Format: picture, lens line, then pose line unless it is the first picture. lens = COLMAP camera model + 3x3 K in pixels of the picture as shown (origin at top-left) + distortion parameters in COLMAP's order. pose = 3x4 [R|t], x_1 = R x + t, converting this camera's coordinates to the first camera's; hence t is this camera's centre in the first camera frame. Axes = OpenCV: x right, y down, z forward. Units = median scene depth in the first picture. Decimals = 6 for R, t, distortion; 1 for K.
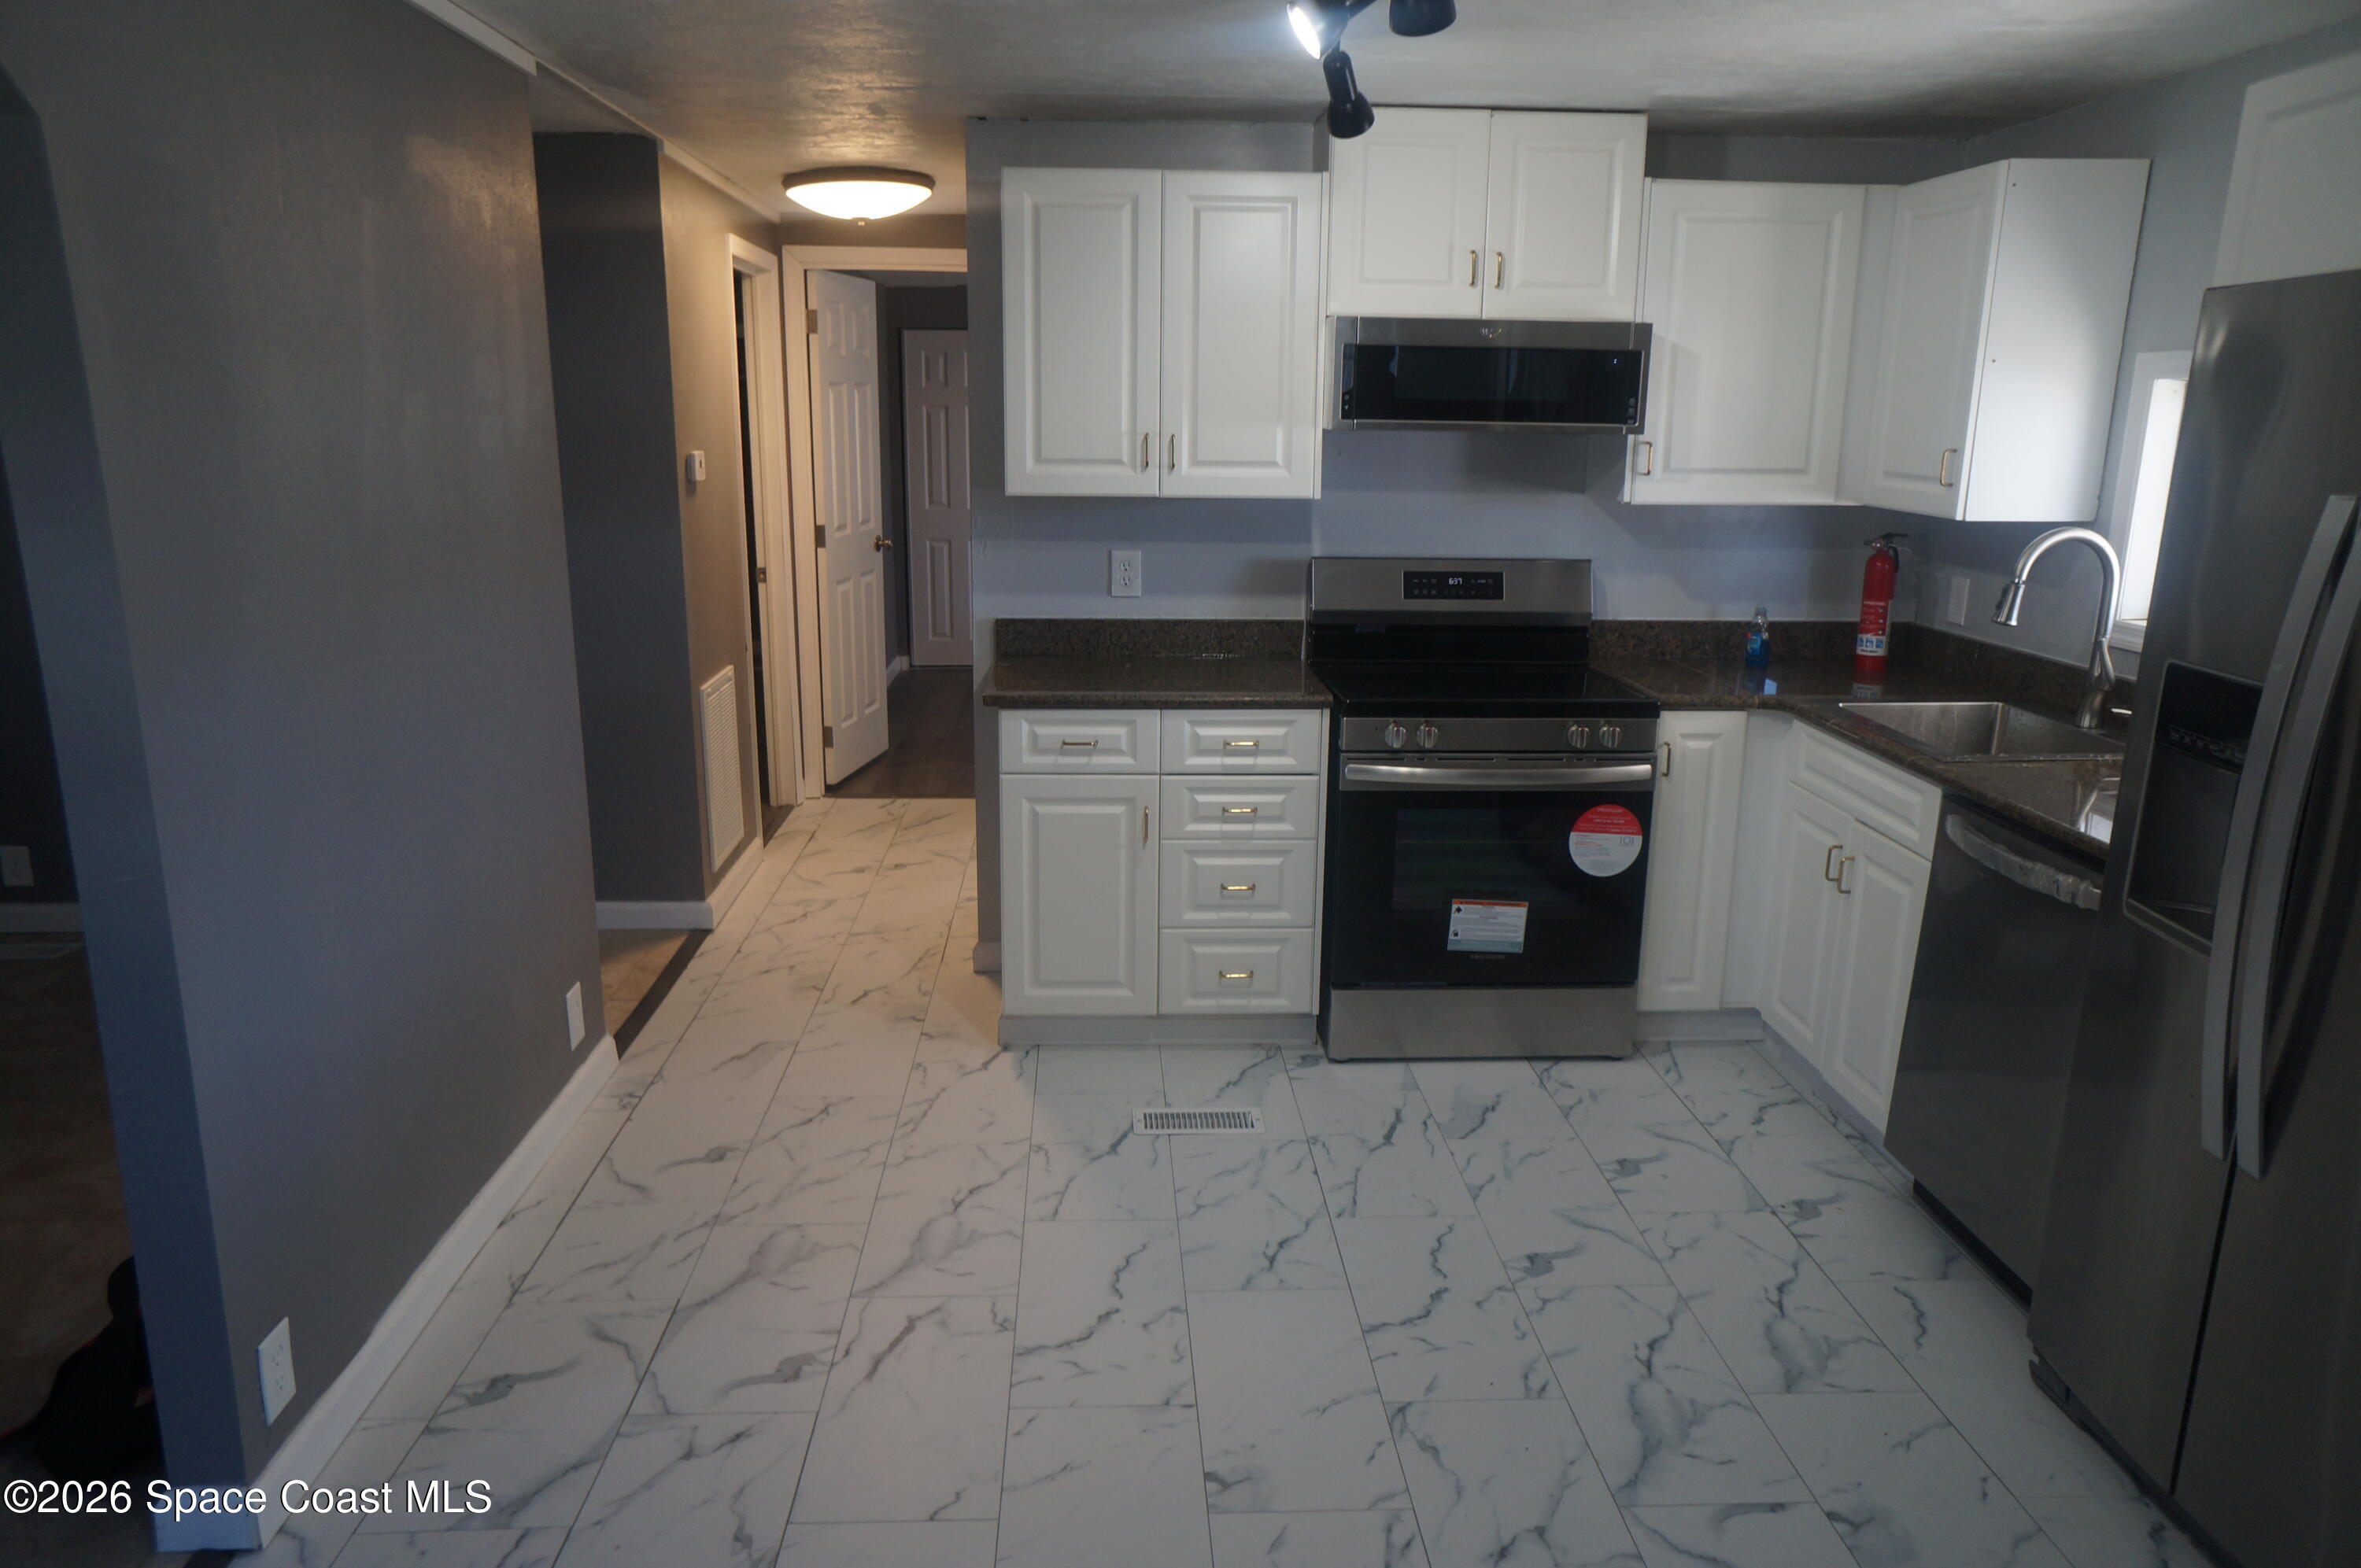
lens RADIAL K [[1579.4, 0, 1180.5], [0, 1579.4, 784.0], [0, 0, 1]] dist [-0.076487, 0.097806]
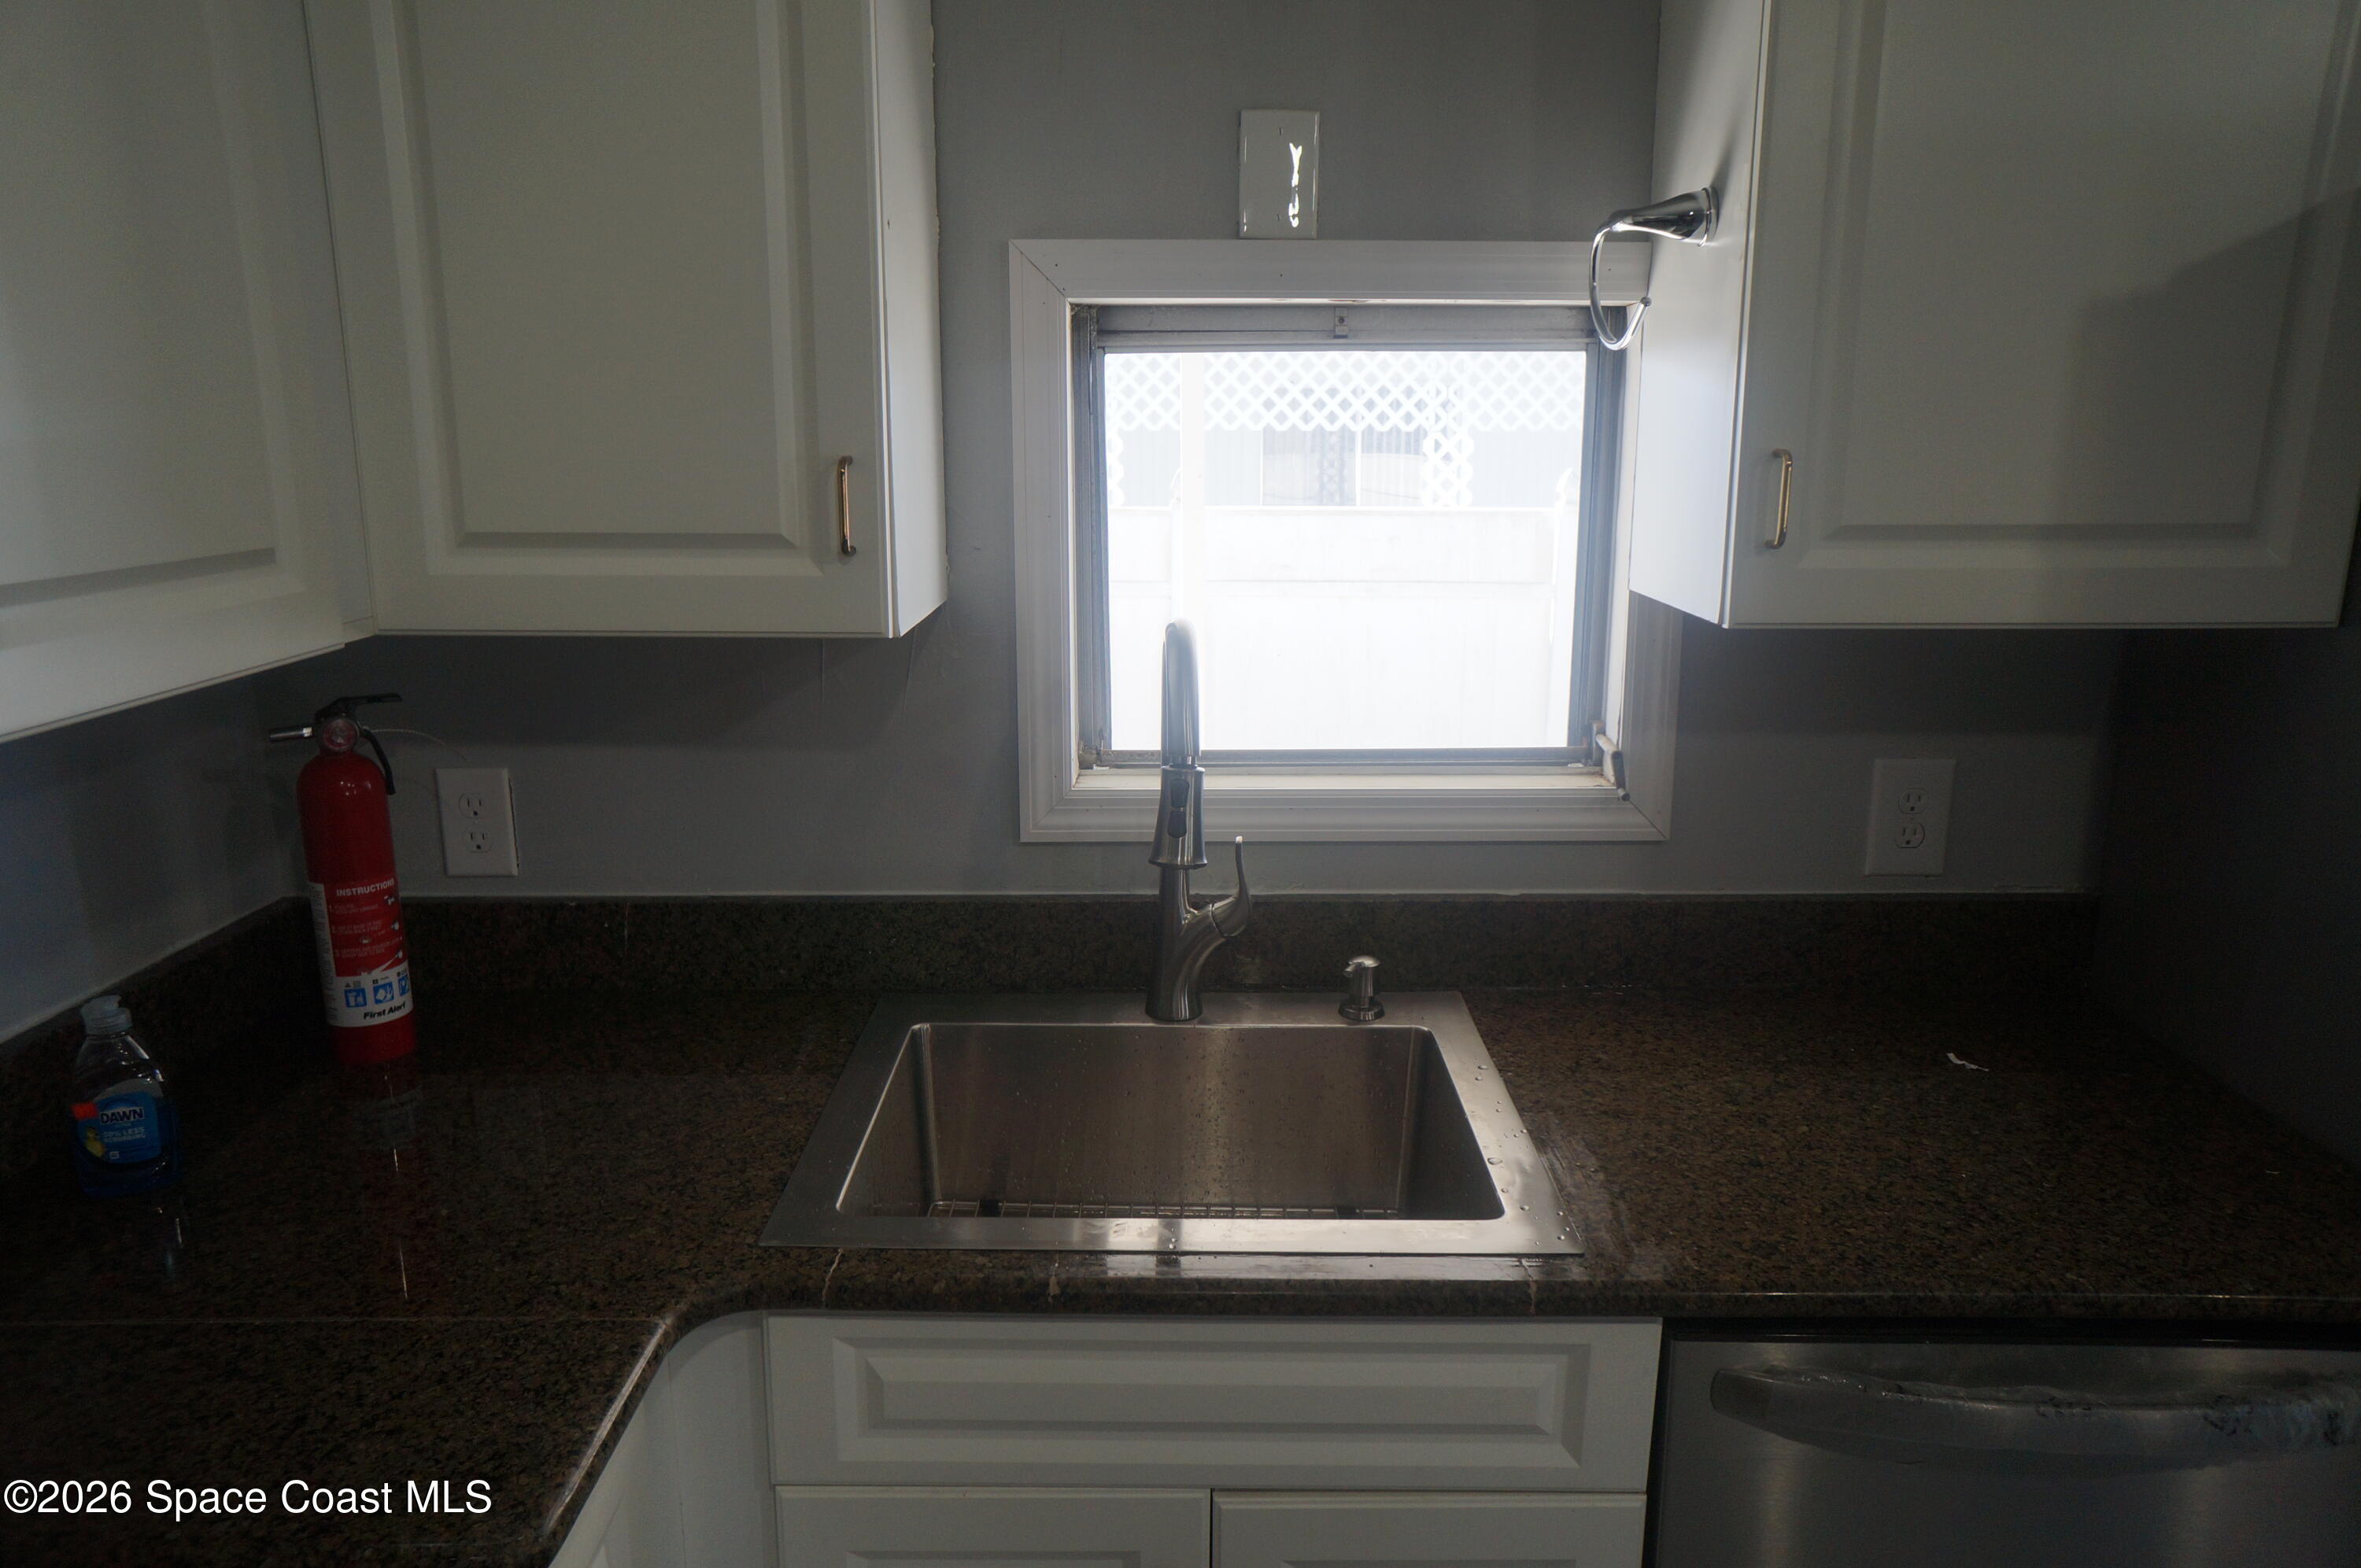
lens RADIAL K [[1594.2, 0, 1180.5], [0, 1594.2, 784.0], [0, 0, 1]] dist [-0.075193, 0.108598]
pose [[0.061241, -0.228611, 0.971590, 0.106145], [0.235987, 0.949135, 0.208453, -0.187308], [-0.969825, 0.216516, 0.112075, 0.835588]]
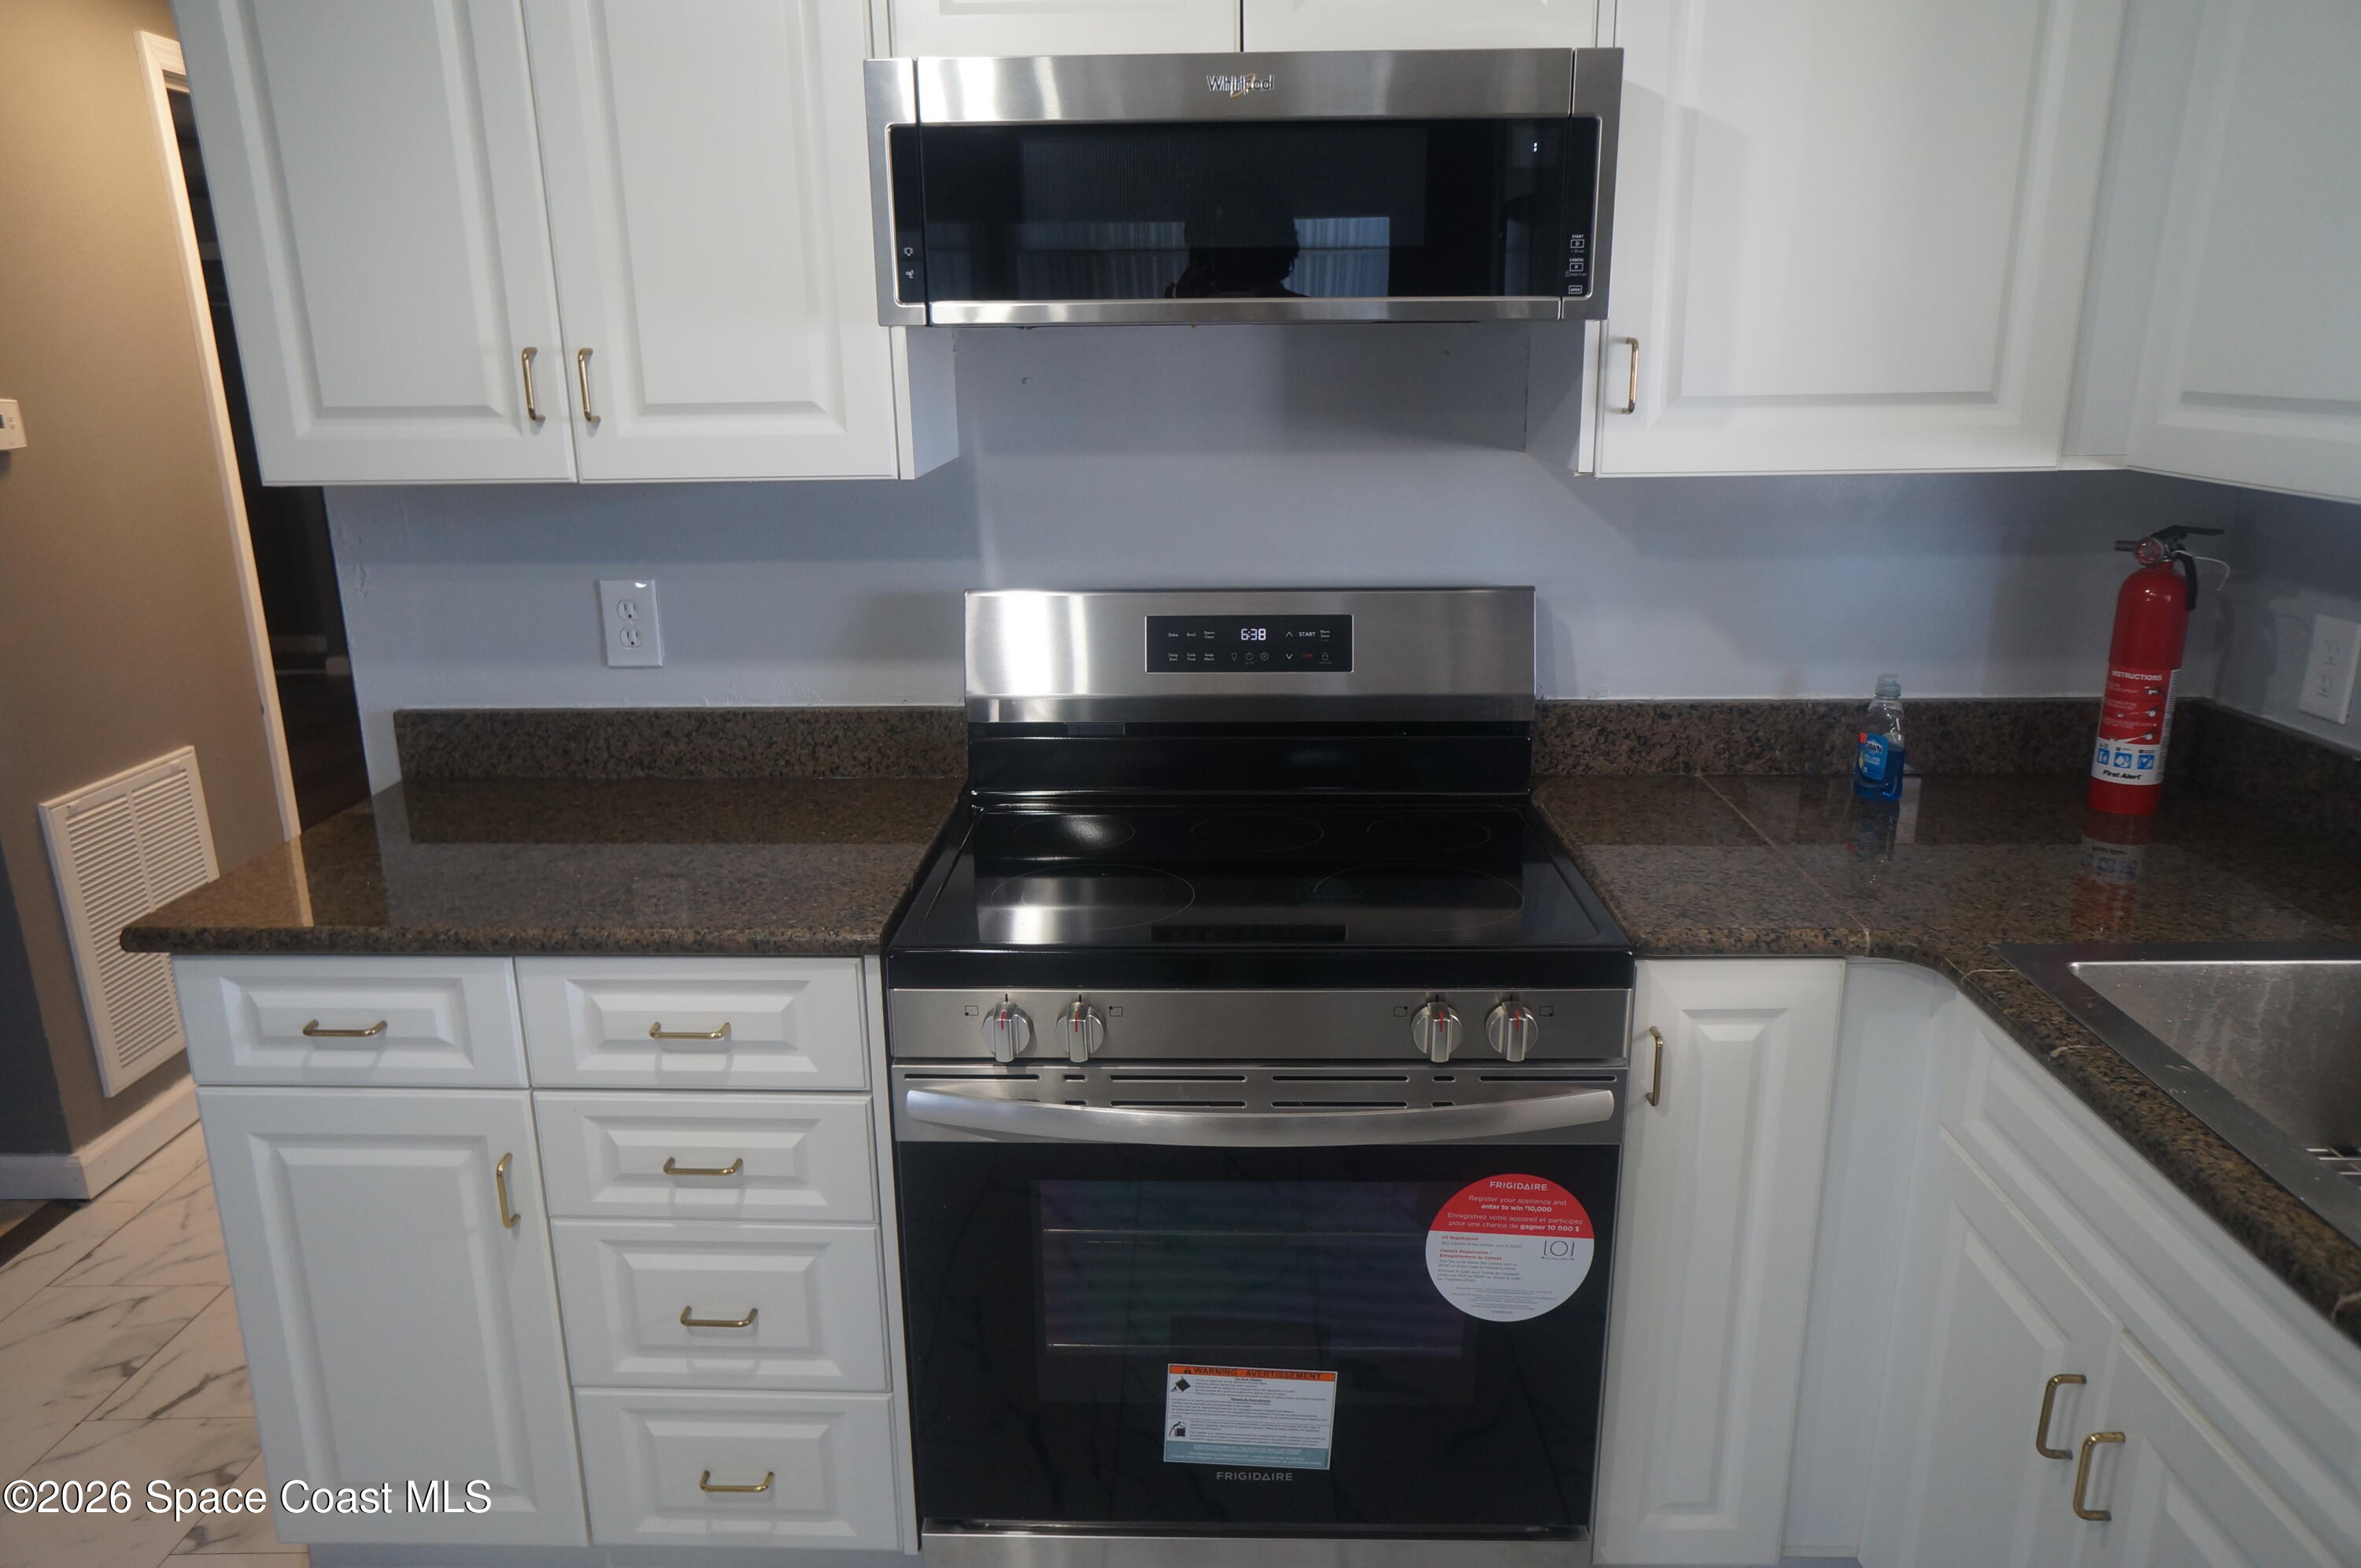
lens RADIAL K [[1579.4, 0, 1180.5], [0, 1579.4, 784.0], [0, 0, 1]] dist [-0.076487, 0.097806]
pose [[0.996665, 0.000265, -0.081596, 0.211350], [0.002858, 0.999268, 0.038149, -0.110775], [0.081547, -0.038255, 0.995935, 0.550300]]
